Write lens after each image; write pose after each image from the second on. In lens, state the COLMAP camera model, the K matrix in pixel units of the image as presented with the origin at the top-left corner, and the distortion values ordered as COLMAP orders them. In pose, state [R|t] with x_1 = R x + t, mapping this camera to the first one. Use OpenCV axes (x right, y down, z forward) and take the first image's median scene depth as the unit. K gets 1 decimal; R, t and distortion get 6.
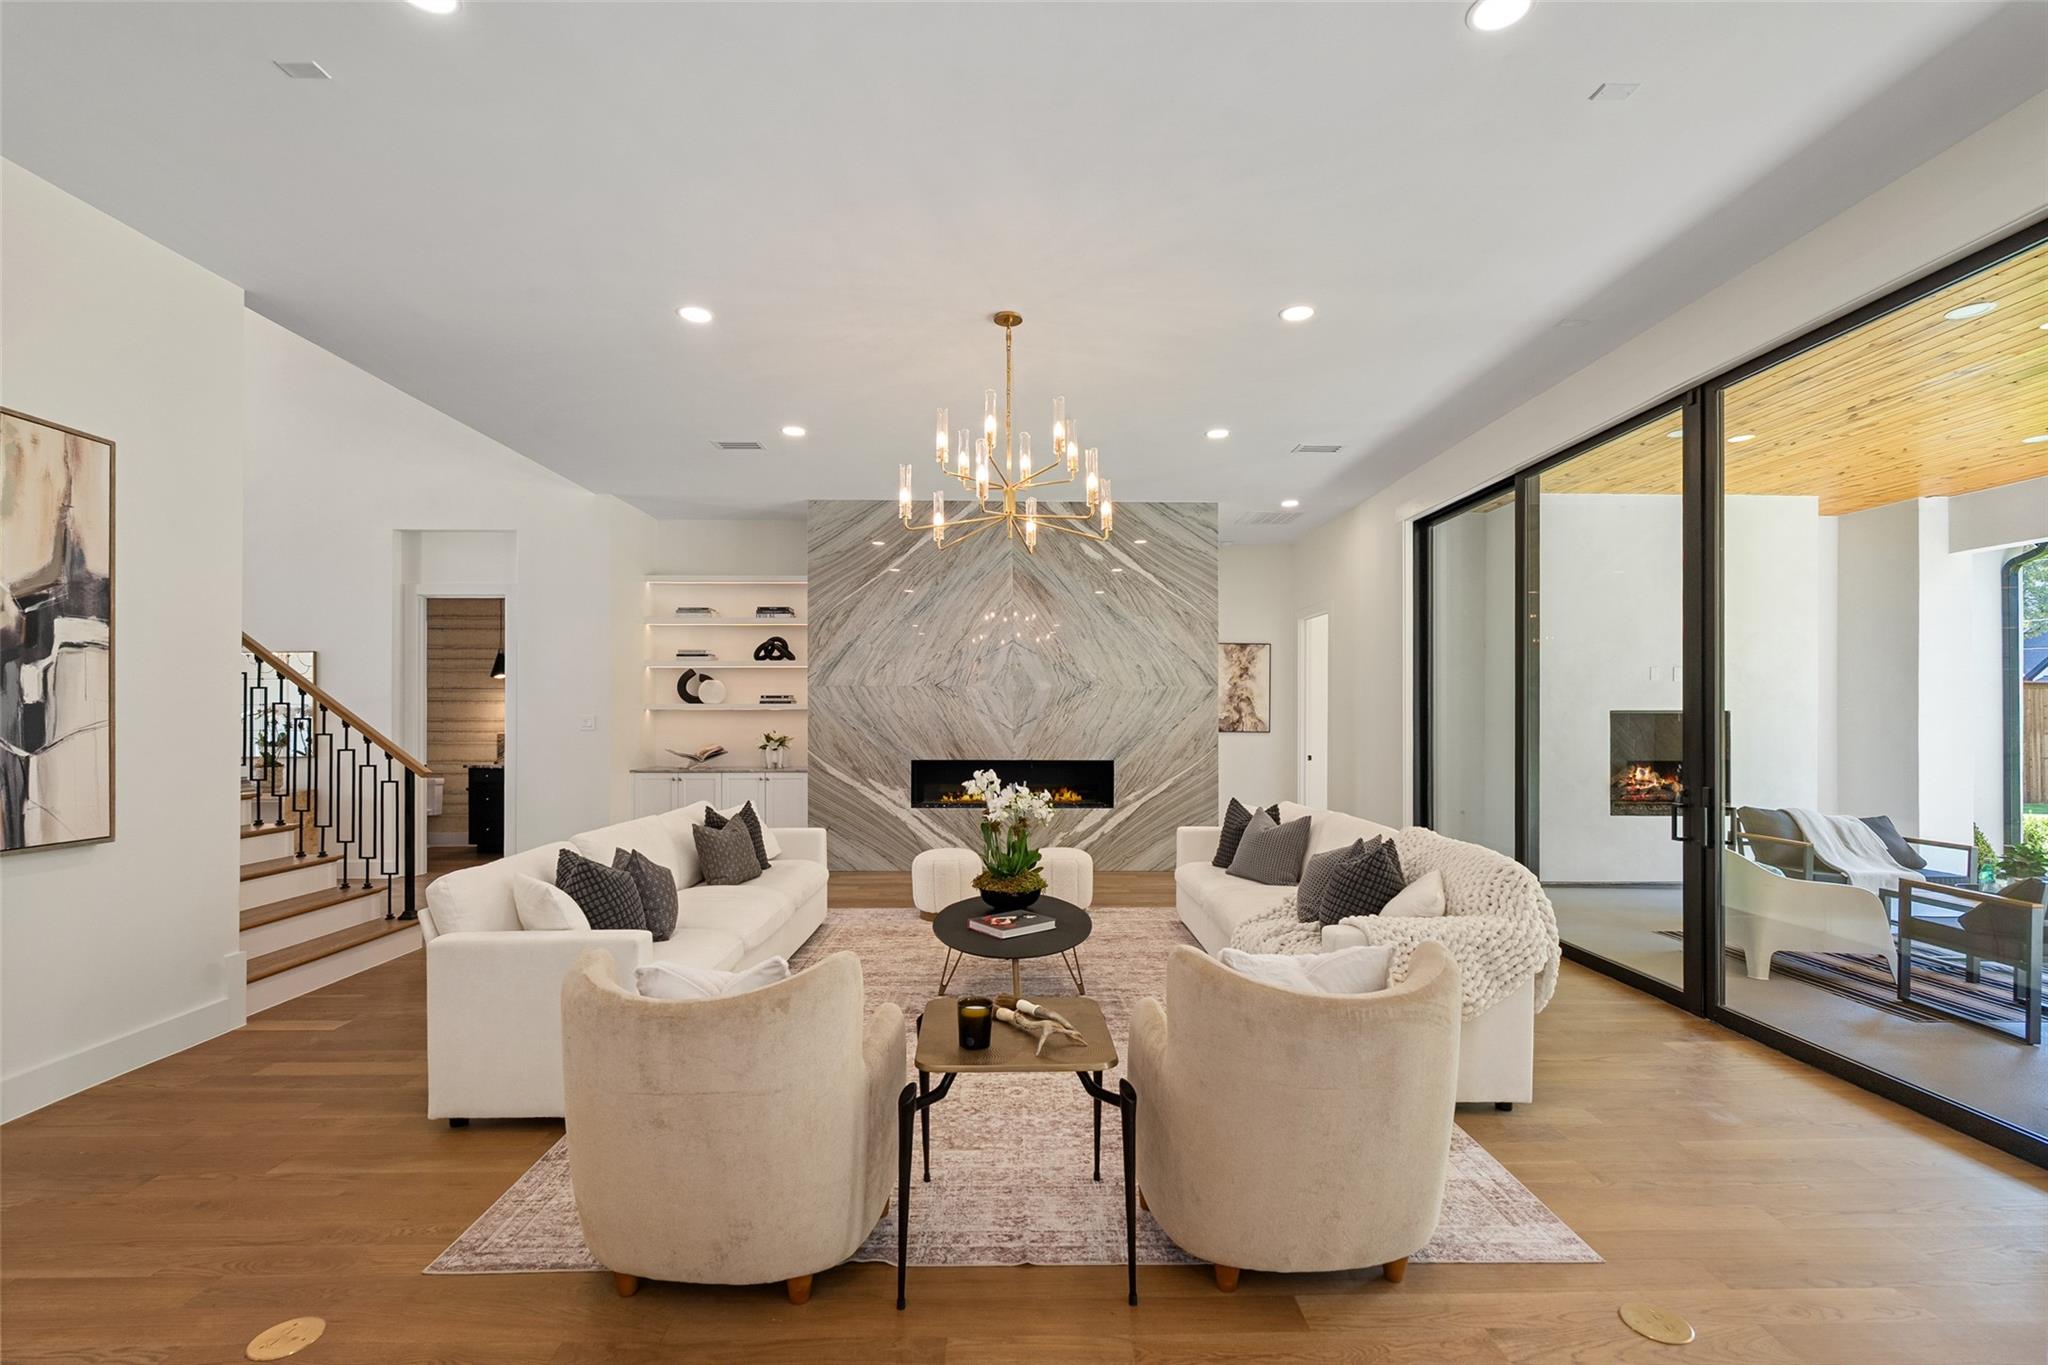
lens RADIAL K [[902.7, 0, 1023.3], [0, 902.7, 711.0], [0, 0, 1]] dist [0.000757, -0.000056]
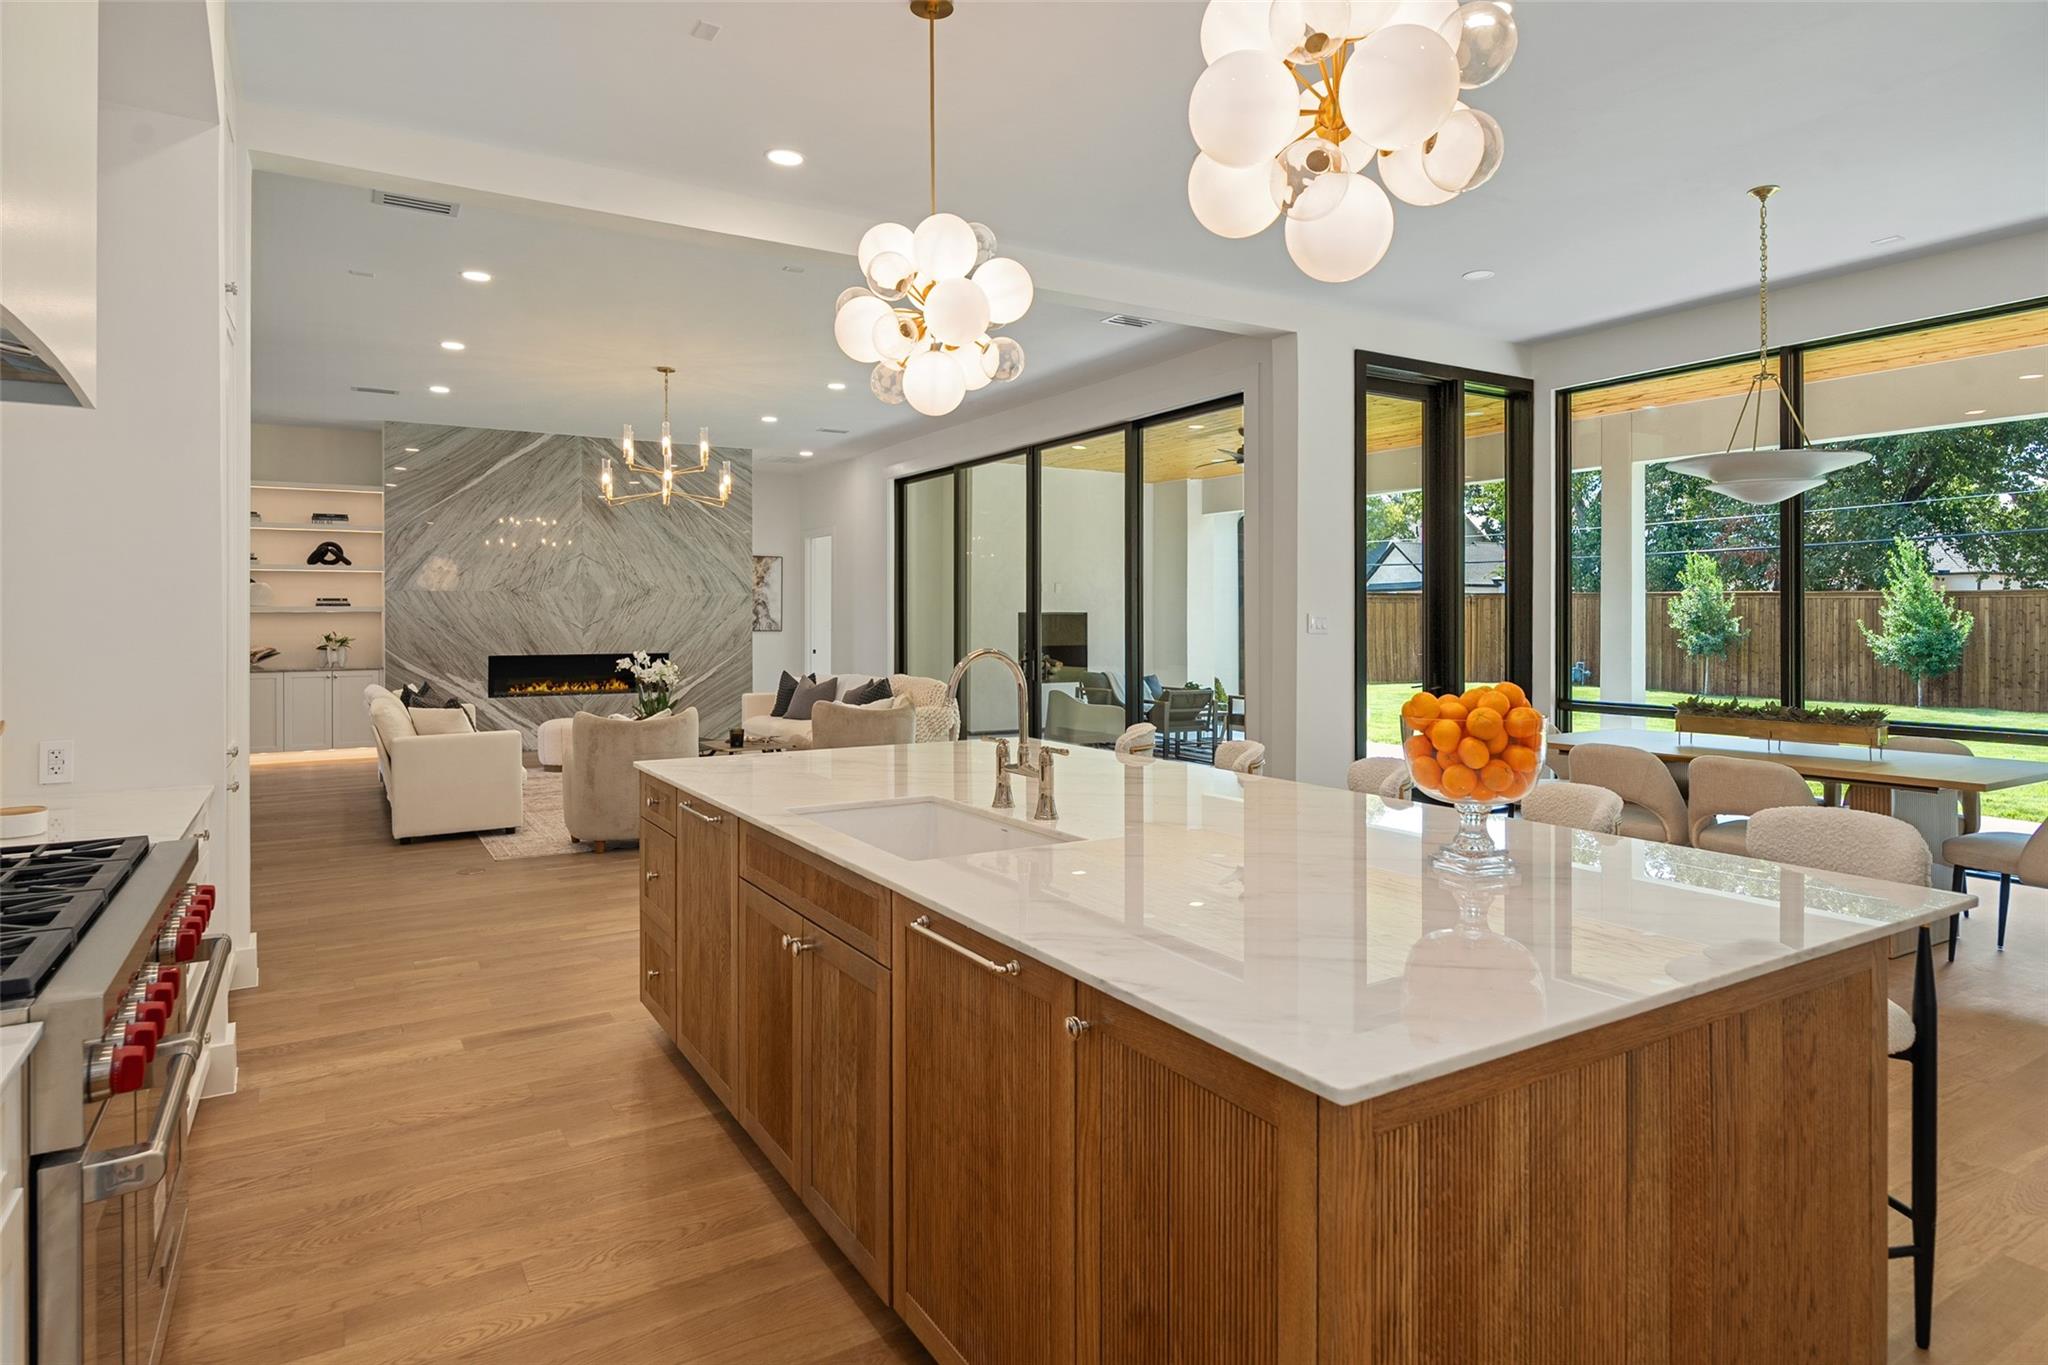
lens RADIAL K [[1159.0, 0, 1043.0], [0, 1159.0, 615.7], [0, 0, 1]] dist [0.003480, 0.000100]
pose [[0.857501, -0.001006, 0.514482, -0.278778], [0.001454, 0.999999, -0.000468, 0.005227], [-0.514481, 0.001149, 0.857501, -0.622624]]
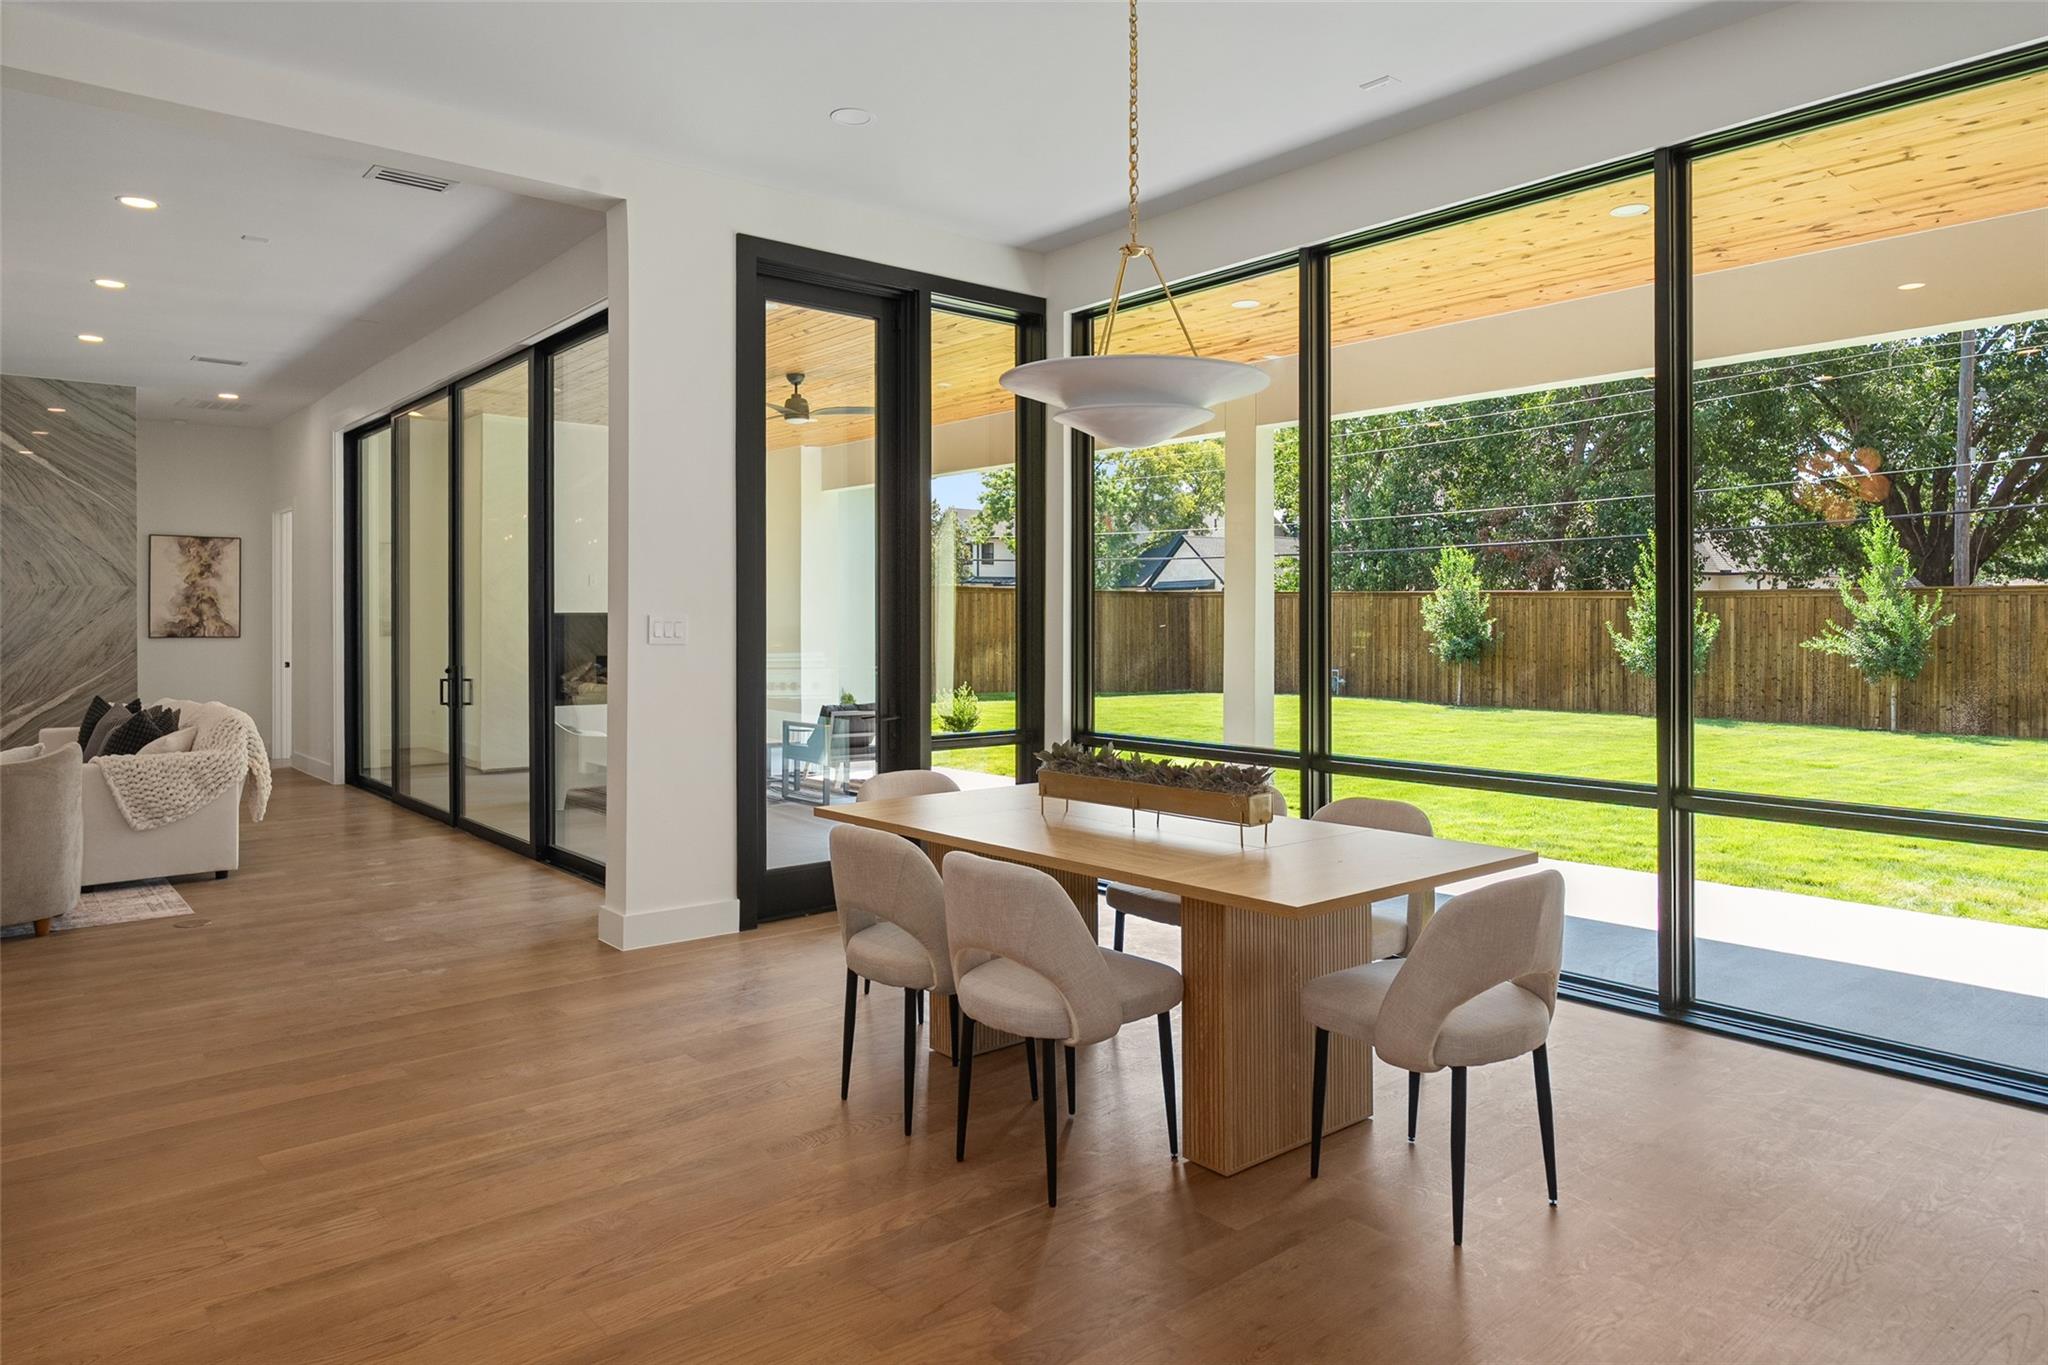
lens RADIAL K [[1295.5, 0, 1031.5], [0, 1295.5, 621.5], [0, 0, 1]] dist [-0.007179, 0.000190]
pose [[0.770290, -0.002799, 0.637688, 0.080528], [0.000359, 0.999992, 0.003956, 0.003606], [-0.637694, -0.002819, 0.770285, -0.609704]]
